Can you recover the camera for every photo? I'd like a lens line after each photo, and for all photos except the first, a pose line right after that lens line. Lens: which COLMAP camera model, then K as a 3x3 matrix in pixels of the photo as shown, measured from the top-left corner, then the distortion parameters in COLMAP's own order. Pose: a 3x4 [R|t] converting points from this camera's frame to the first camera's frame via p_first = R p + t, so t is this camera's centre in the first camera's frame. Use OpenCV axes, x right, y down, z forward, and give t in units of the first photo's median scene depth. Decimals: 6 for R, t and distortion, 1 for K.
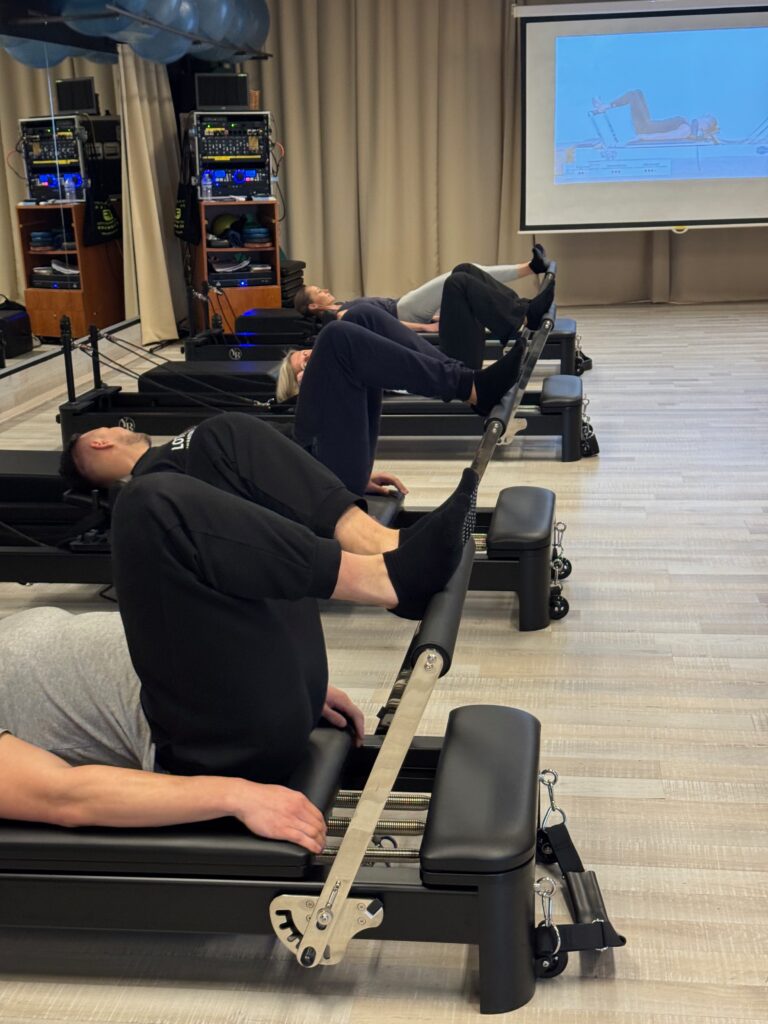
lens RADIAL K [[1424.9, 0, 382.0], [0, 1424.9, 516.3], [0, 0, 1]] dist [0.108737, 0.000000]
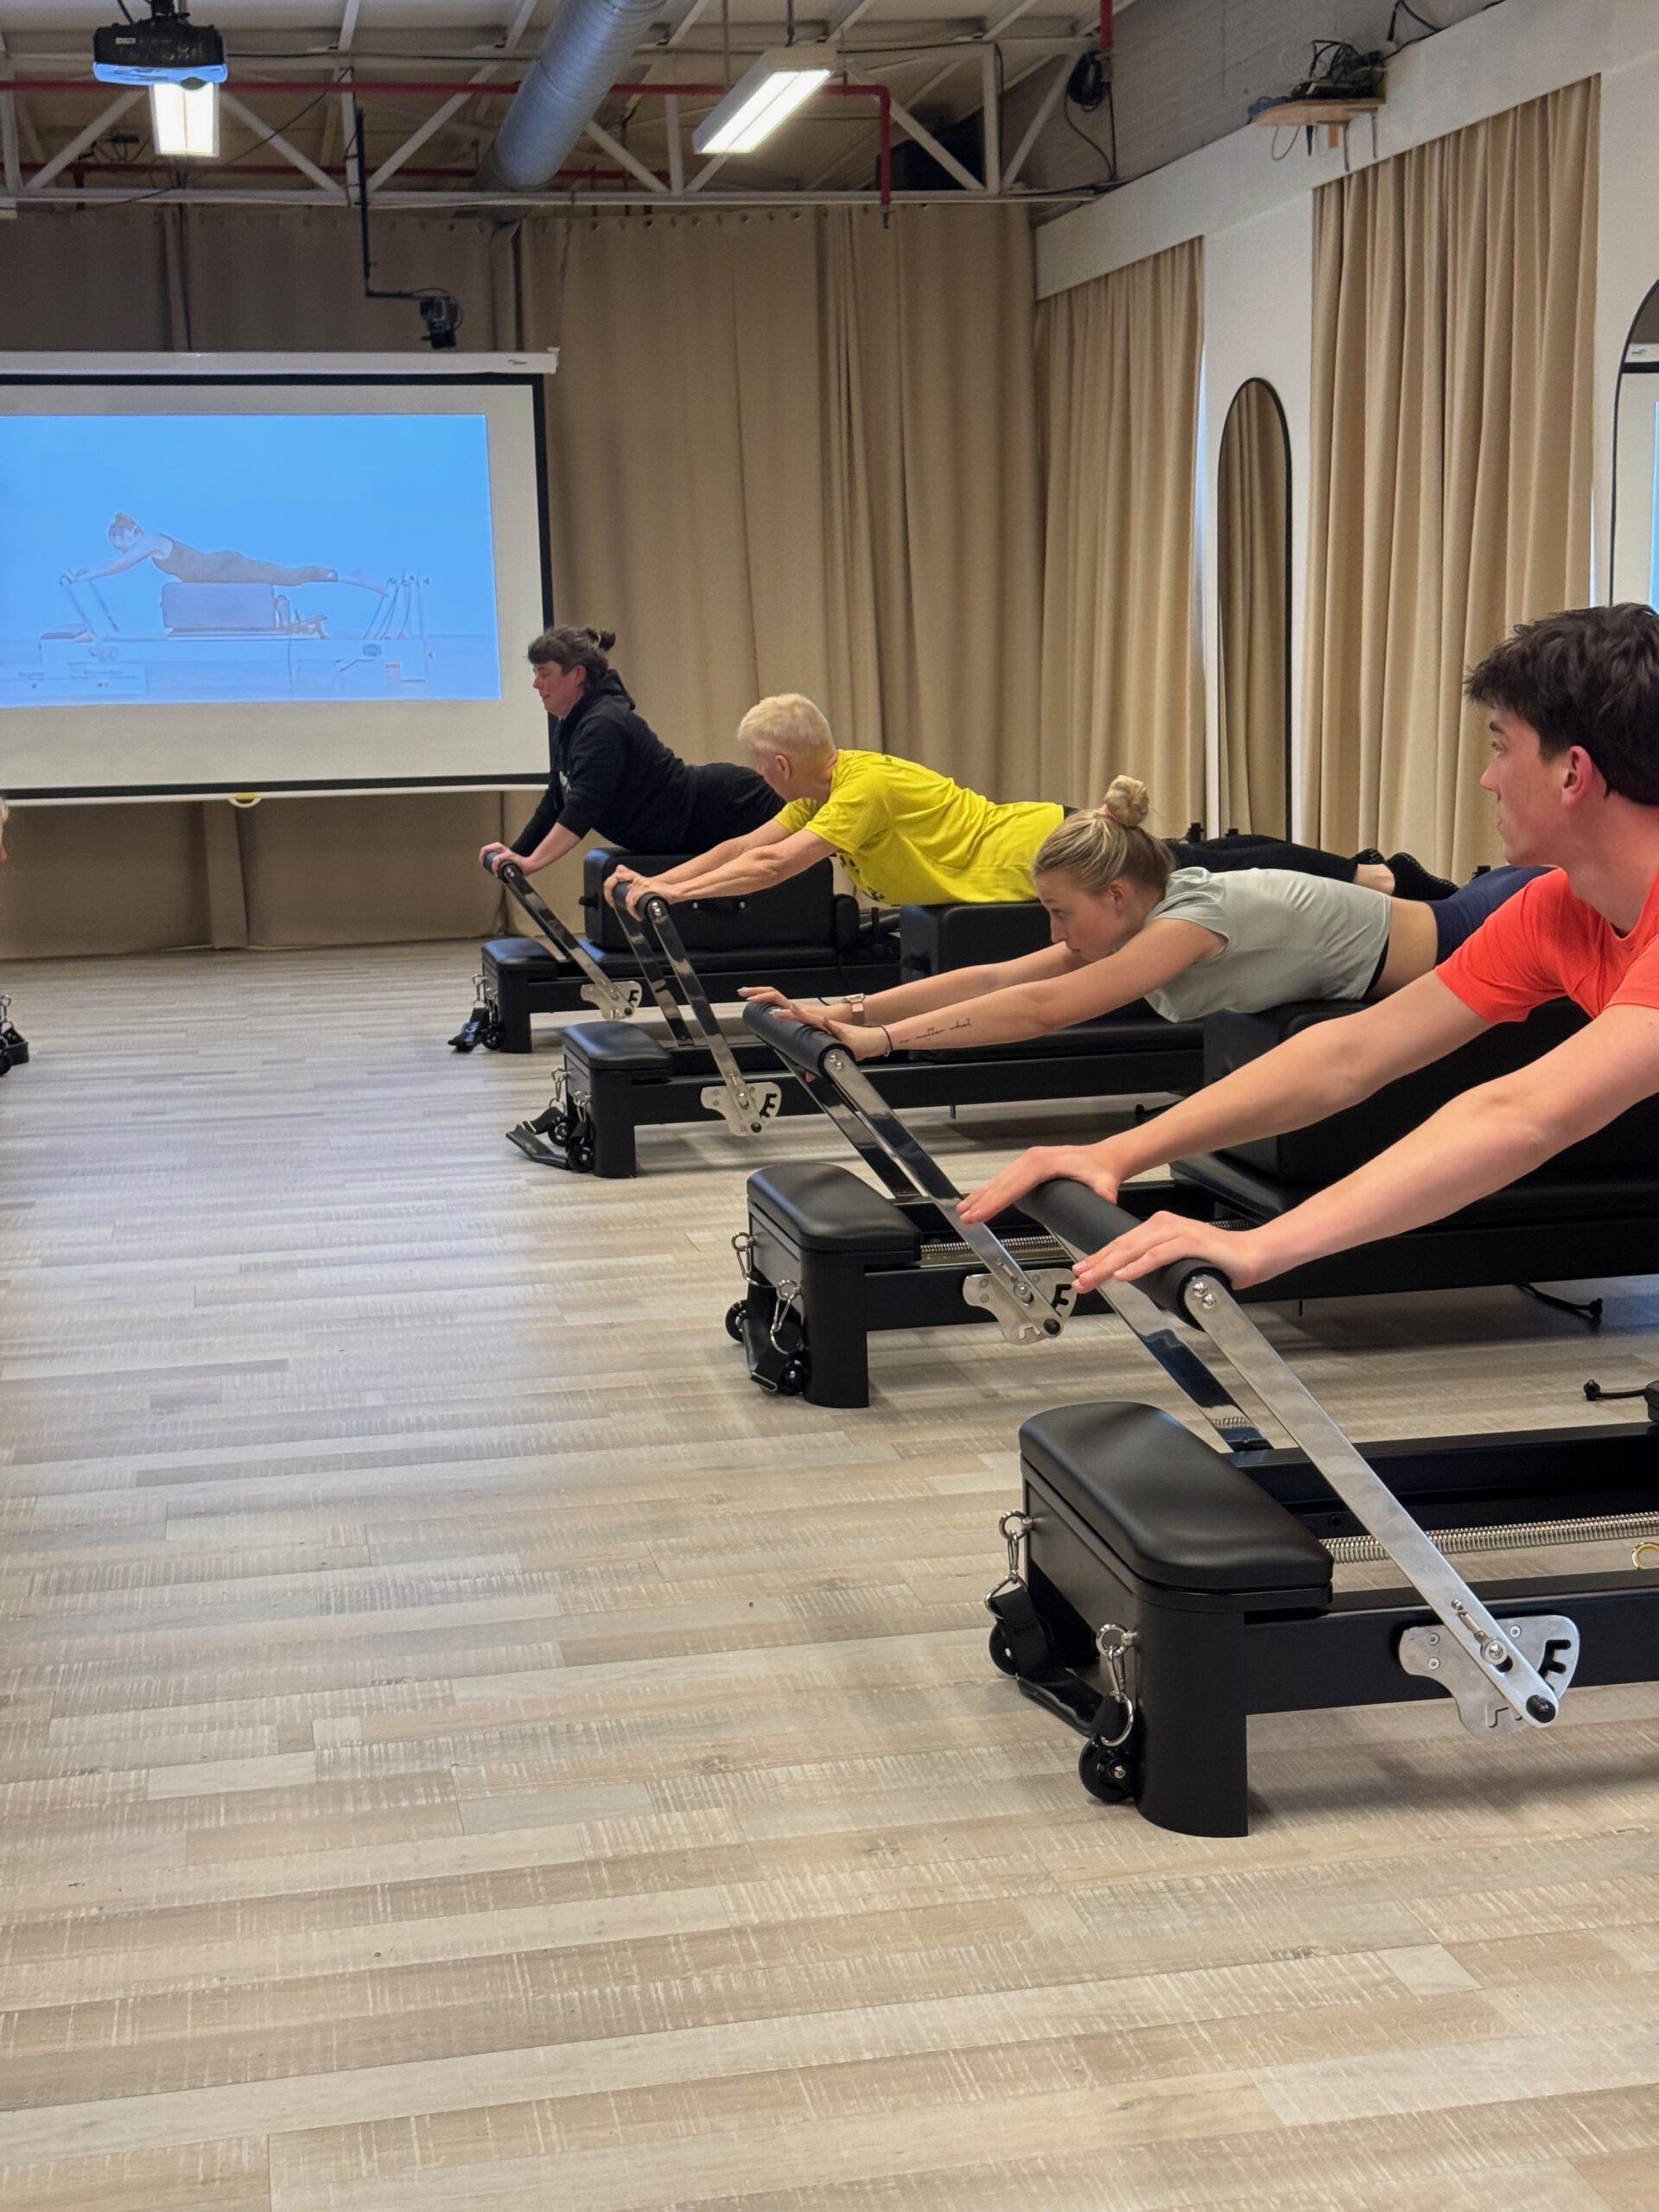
lens RADIAL K [[3078.1, 0, 842.0], [0, 3078.1, 1116.9], [0, 0, 1]] dist [0.108737, 0.000000]
pose [[0.946527, -0.046595, 0.319242, 0.139889], [0.082306, 0.991648, -0.099294, 0.084476], [-0.311949, 0.120260, 0.942457, -0.157841]]
